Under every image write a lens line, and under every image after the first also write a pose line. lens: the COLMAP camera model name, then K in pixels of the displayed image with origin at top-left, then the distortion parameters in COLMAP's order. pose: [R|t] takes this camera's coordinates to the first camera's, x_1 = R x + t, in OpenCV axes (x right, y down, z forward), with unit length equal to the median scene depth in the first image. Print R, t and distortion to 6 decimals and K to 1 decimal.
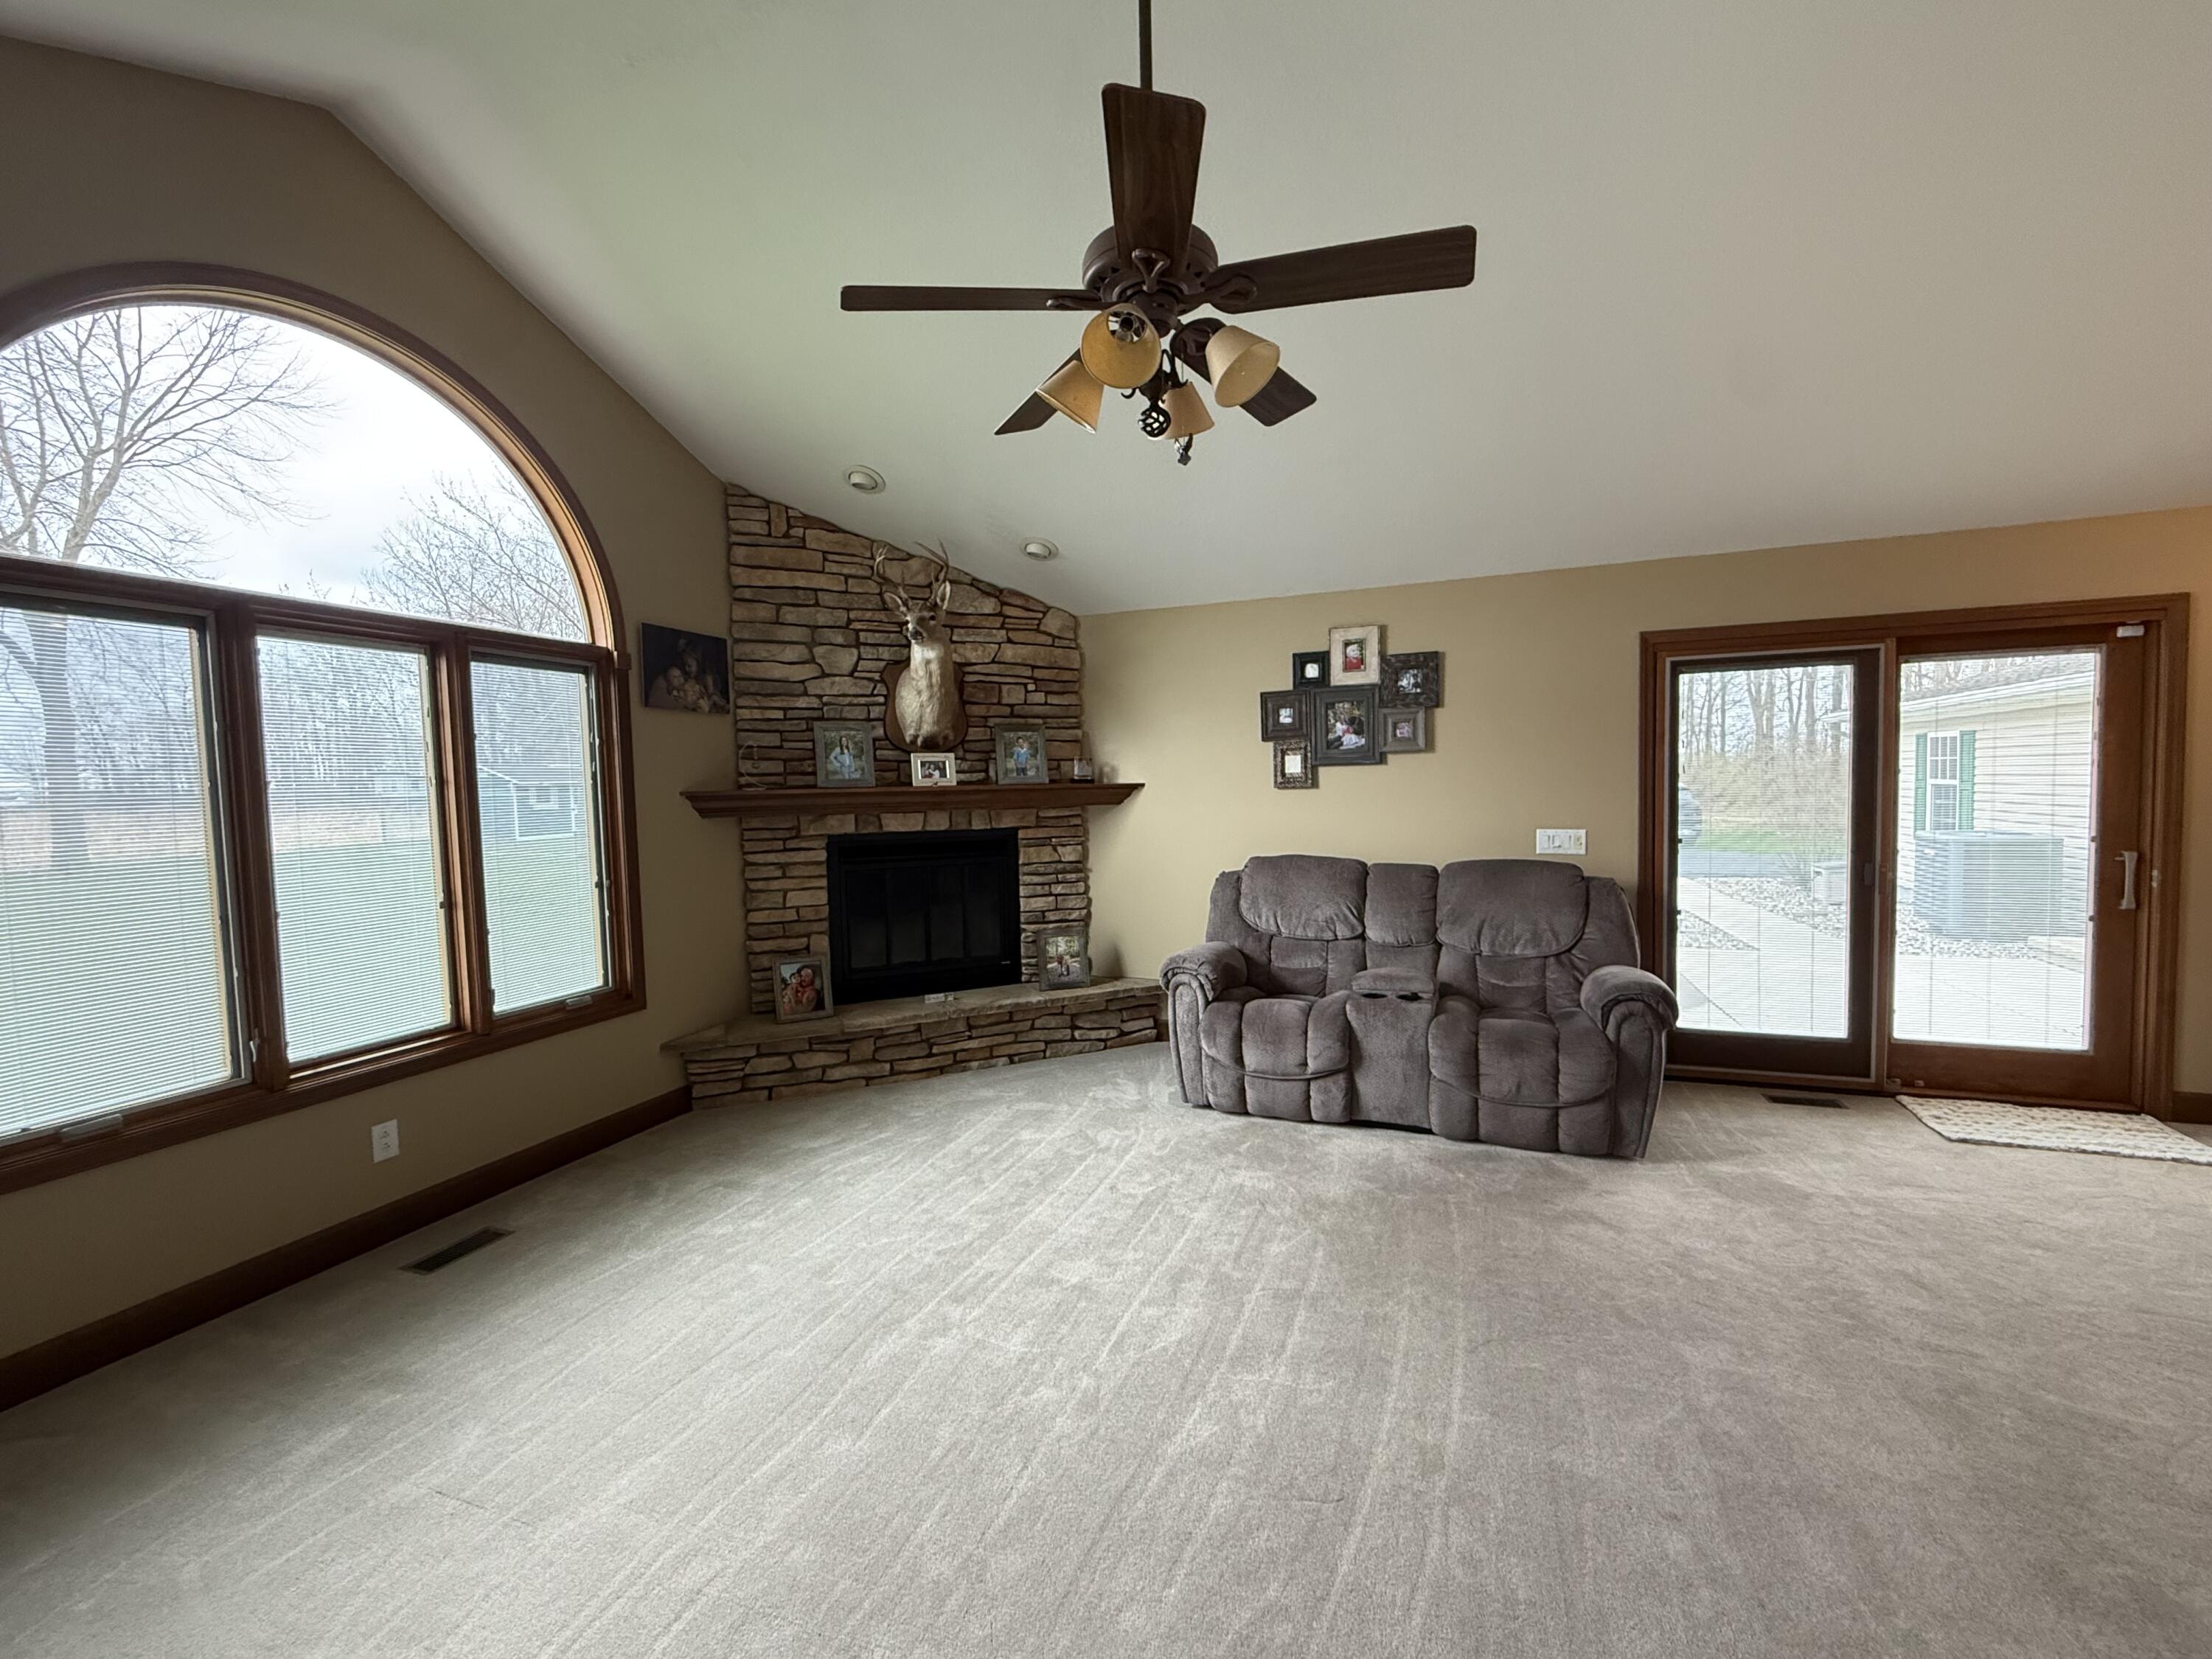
lens RADIAL K [[911.5, 0, 1106.0], [0, 911.5, 829.5], [0, 0, 1]] dist [-0.000885, -0.000589]
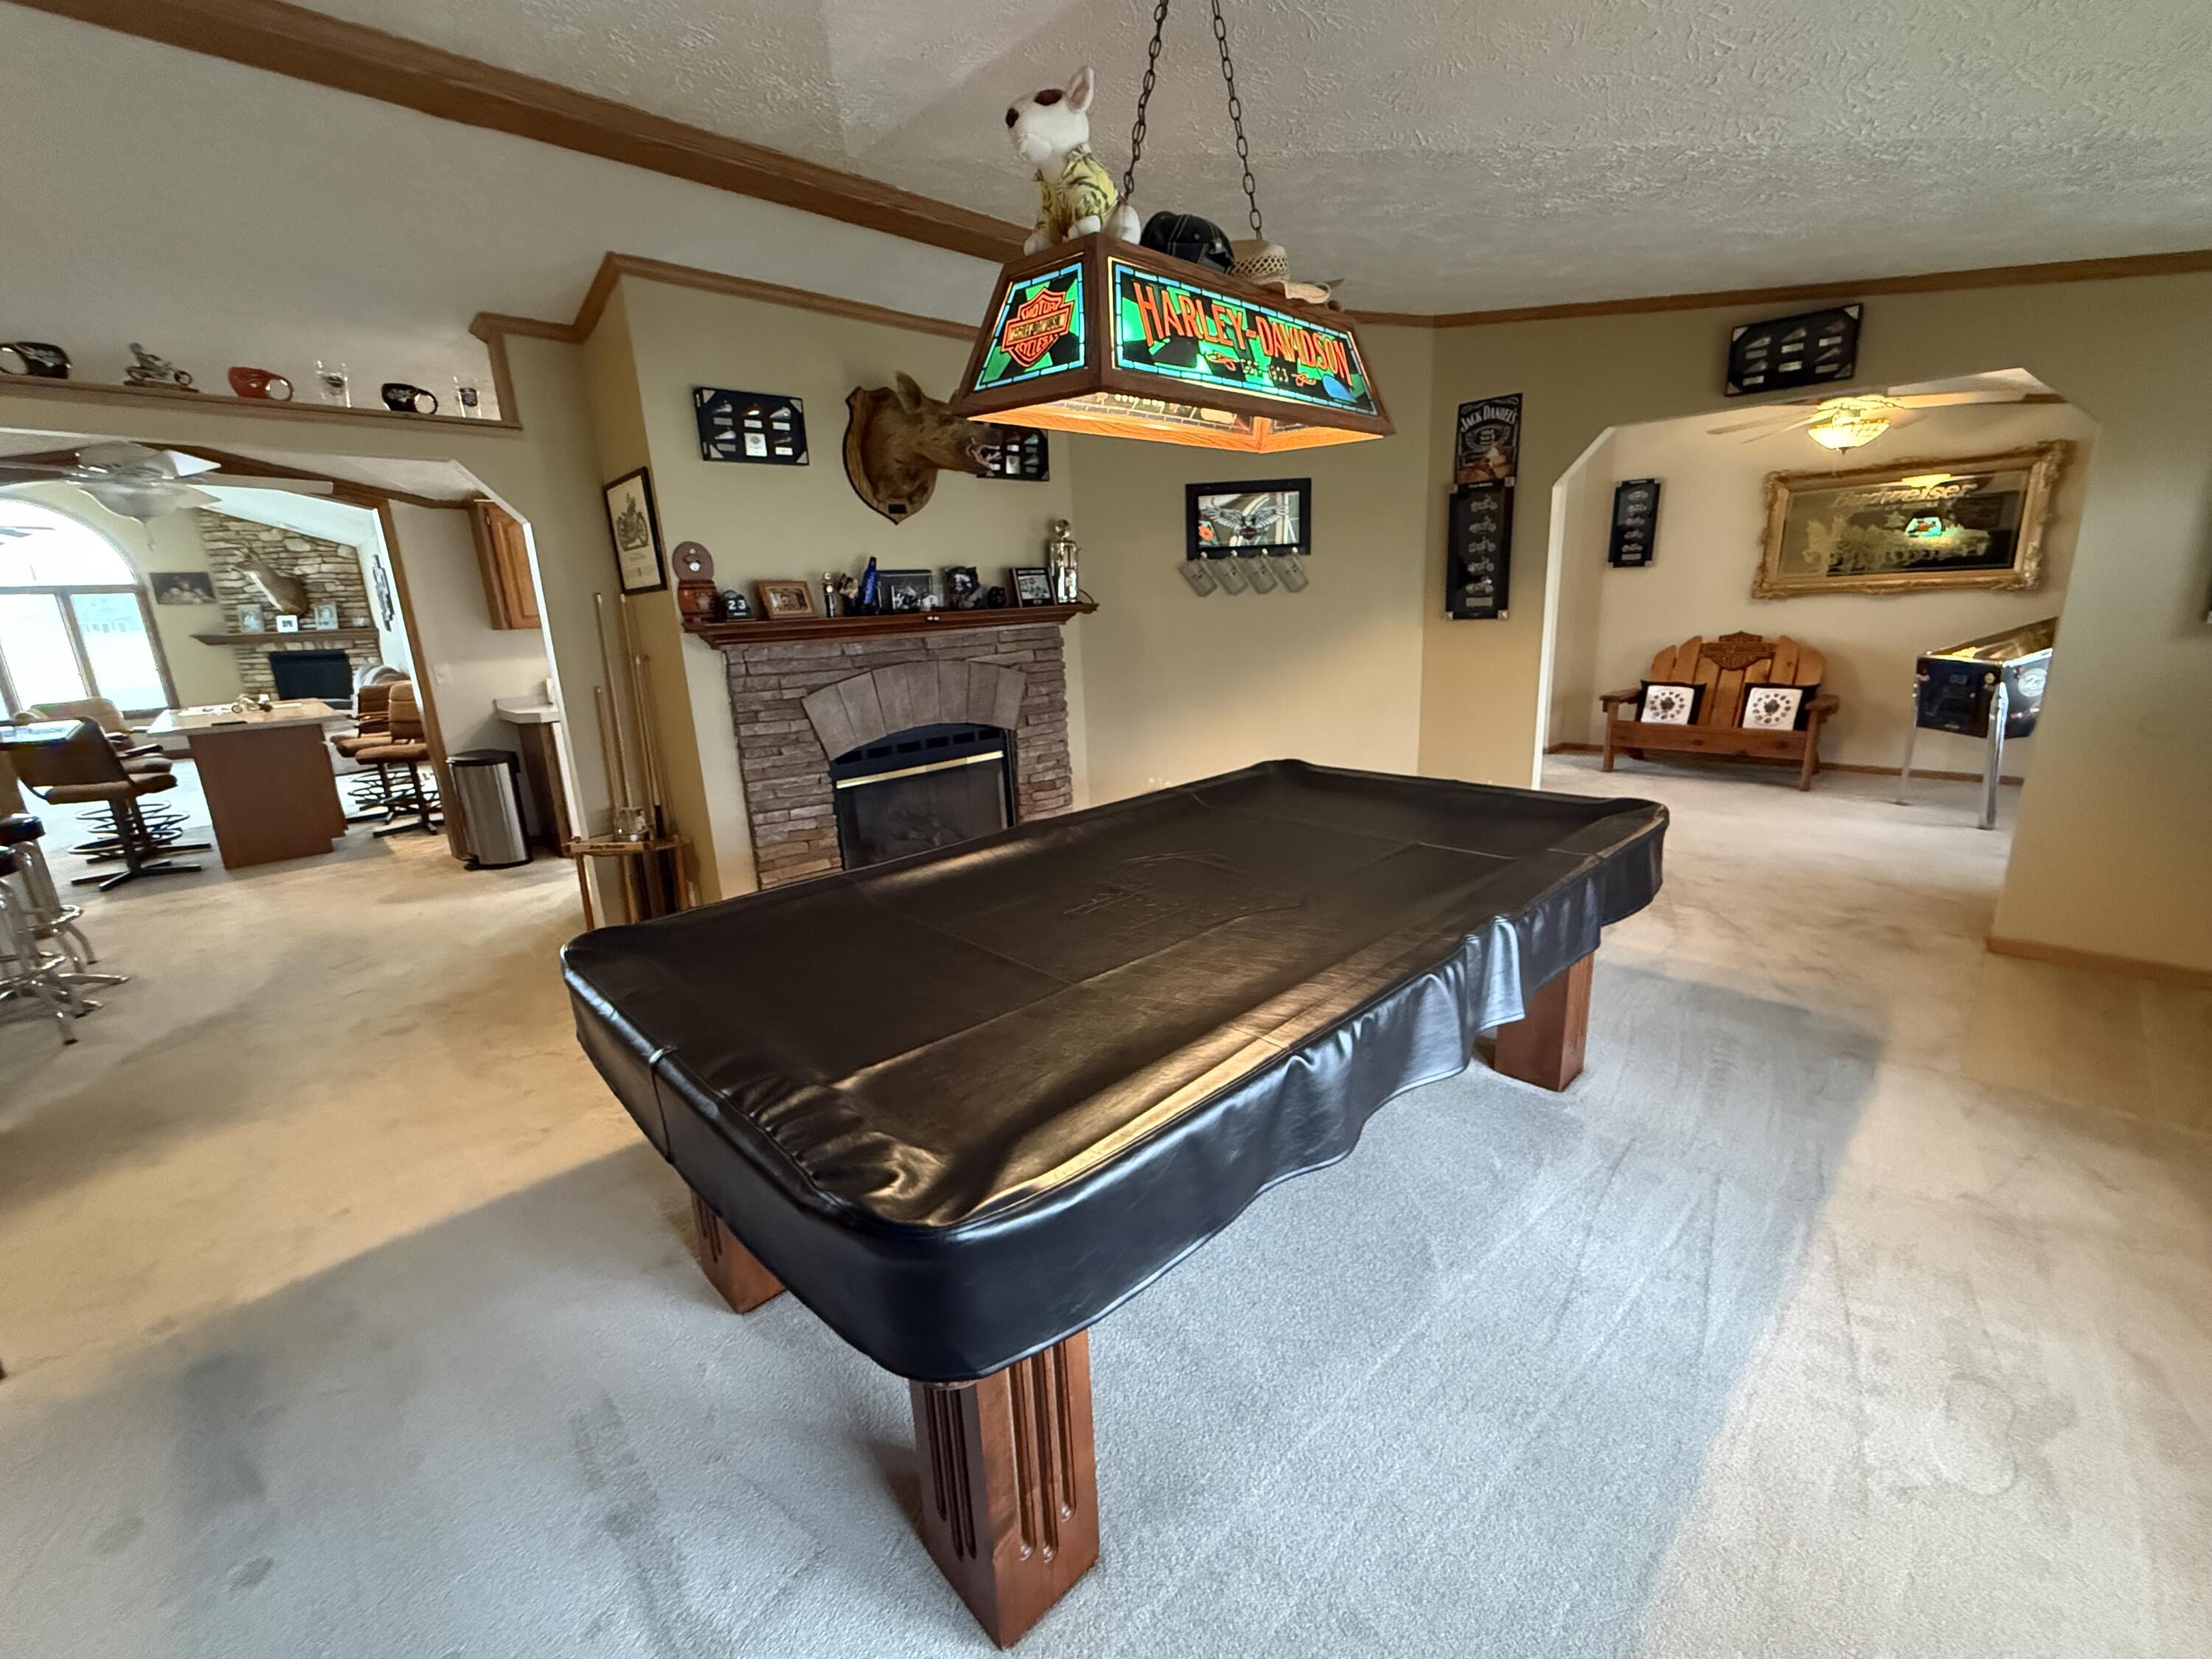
lens RADIAL K [[911.5, 0, 1106.0], [0, 911.5, 829.5], [0, 0, 1]] dist [-0.000885, -0.000589]
pose [[0.904951, 0.089260, -0.416050, 2.832766], [0.000346, 0.977597, 0.210486, -0.042309], [0.425517, -0.190623, 0.884646, -0.287862]]
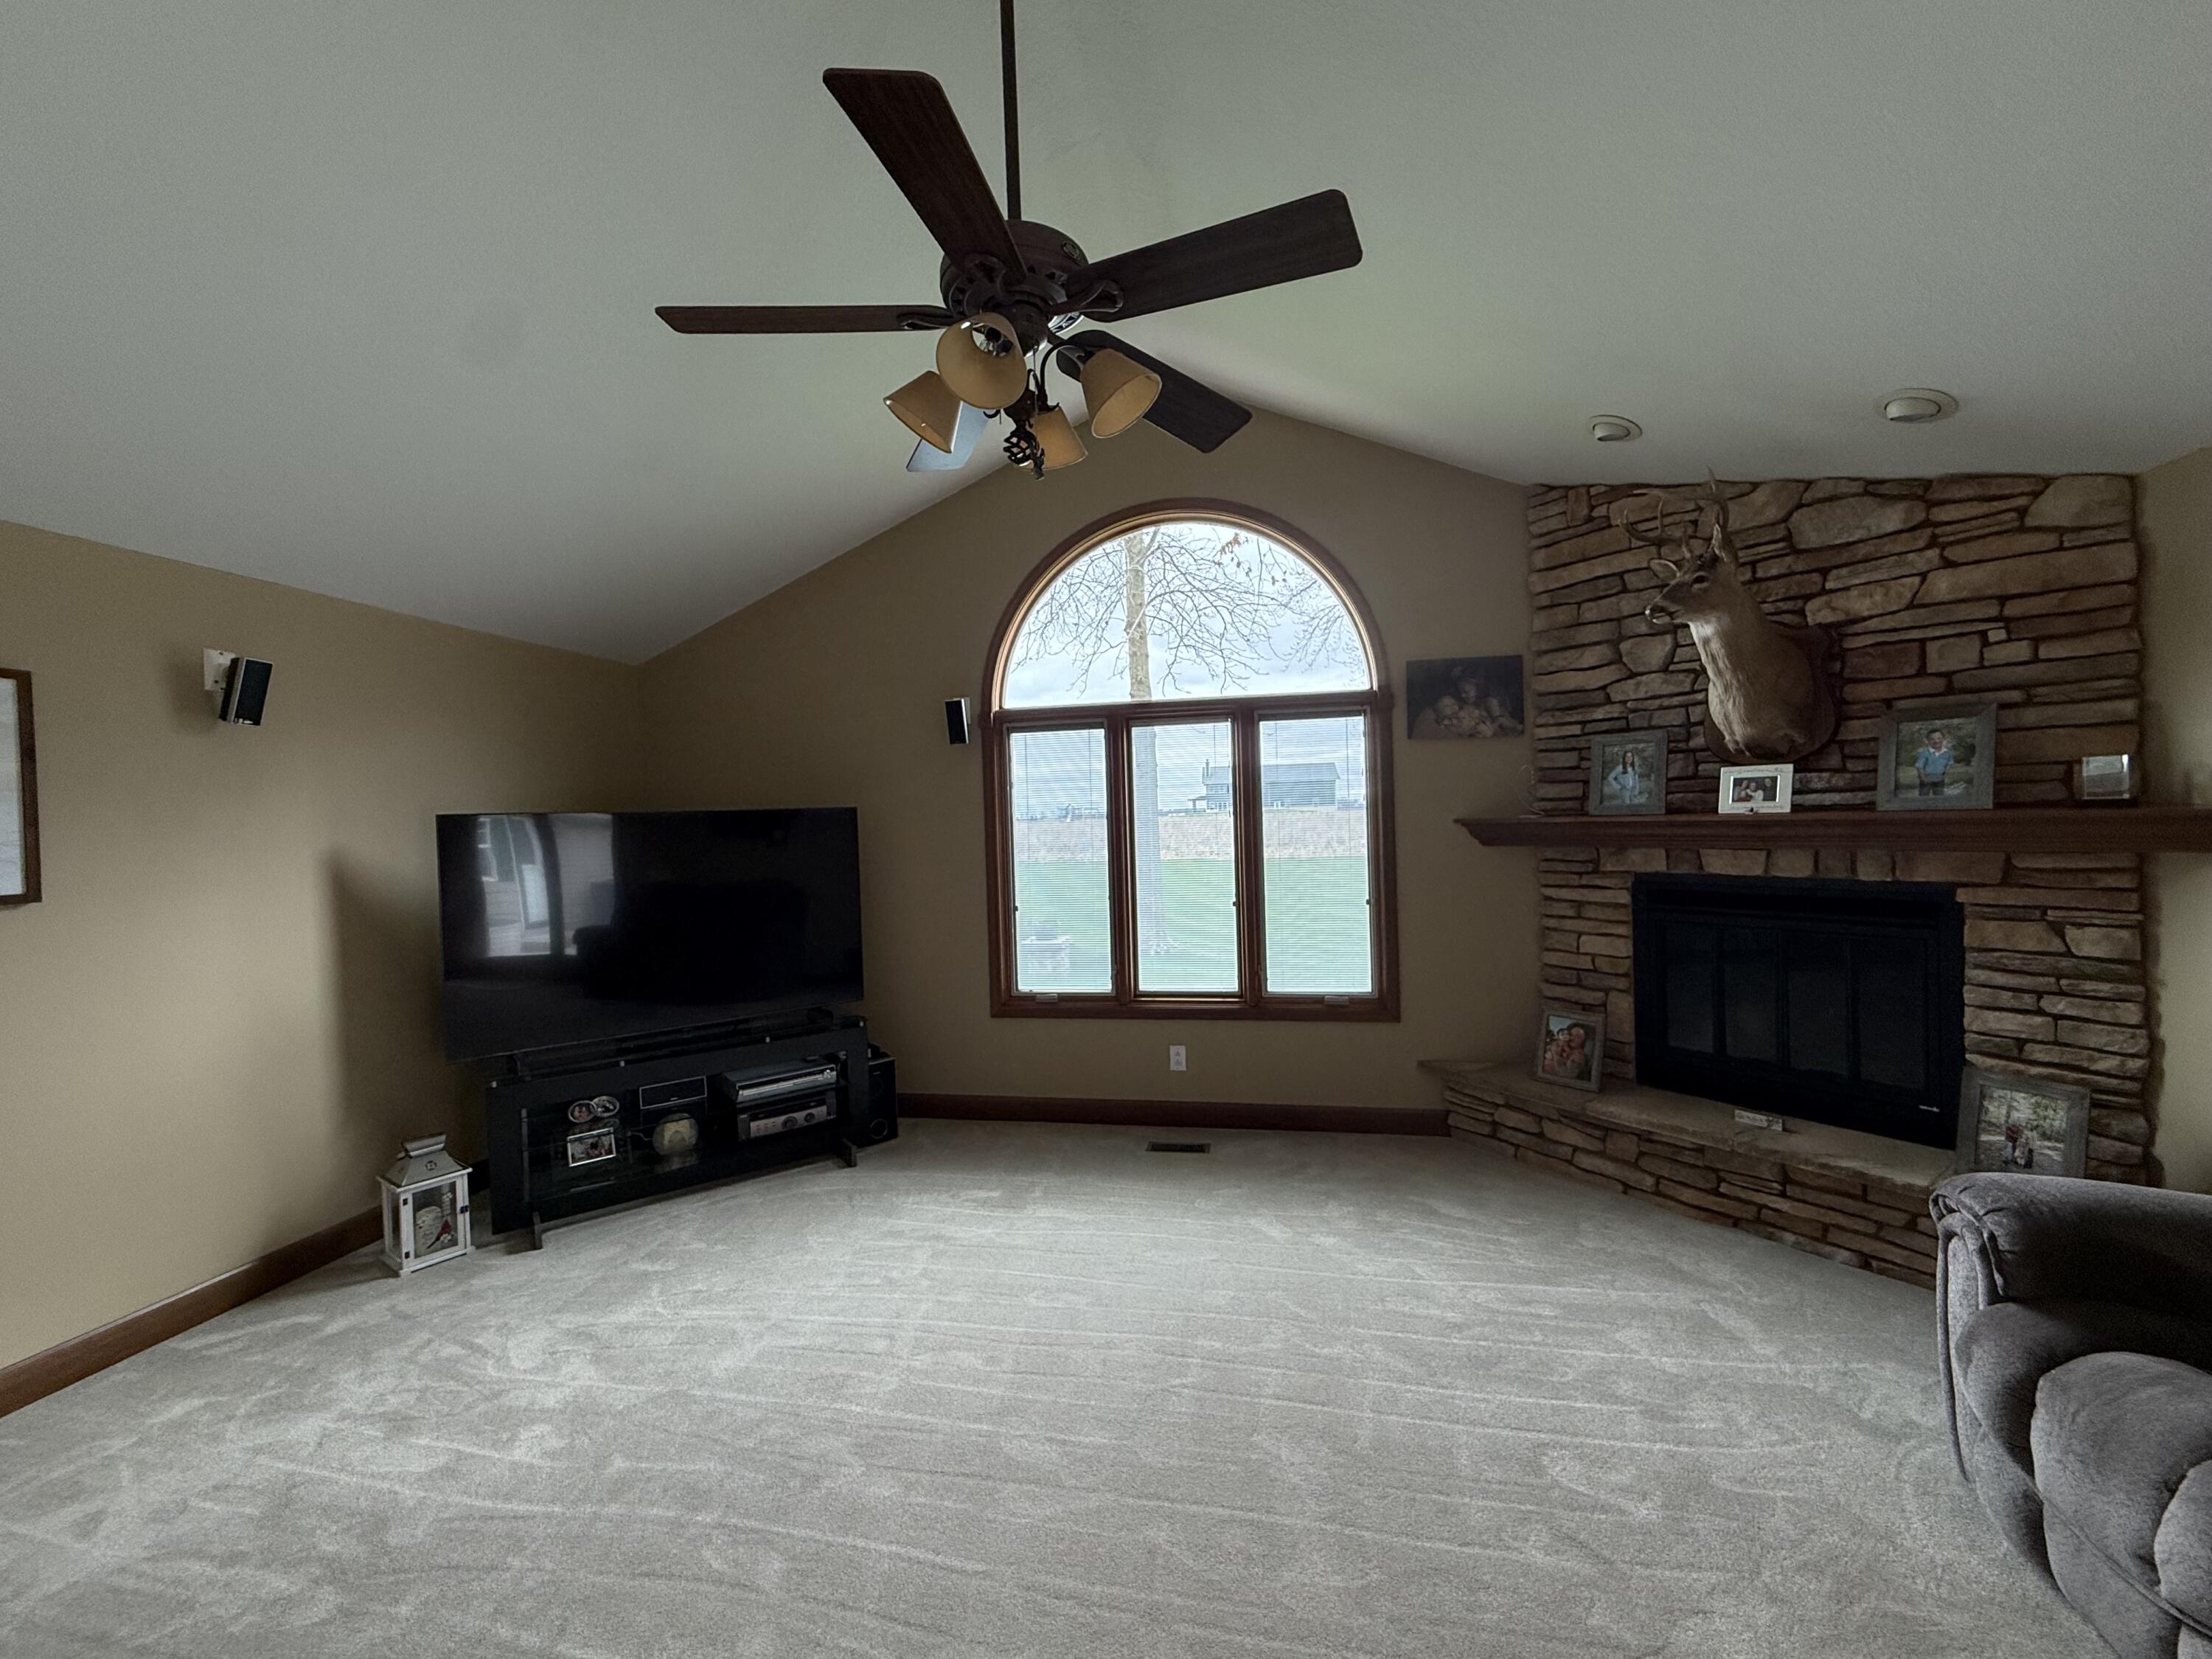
lens RADIAL K [[911.5, 0, 1106.0], [0, 911.5, 829.5], [0, 0, 1]] dist [-0.000885, -0.000589]
pose [[0.176738, 0.029412, -0.983818, 0.418304], [-0.023559, 0.999393, 0.025646, -0.042872], [0.983976, 0.018645, 0.177324, 0.406048]]
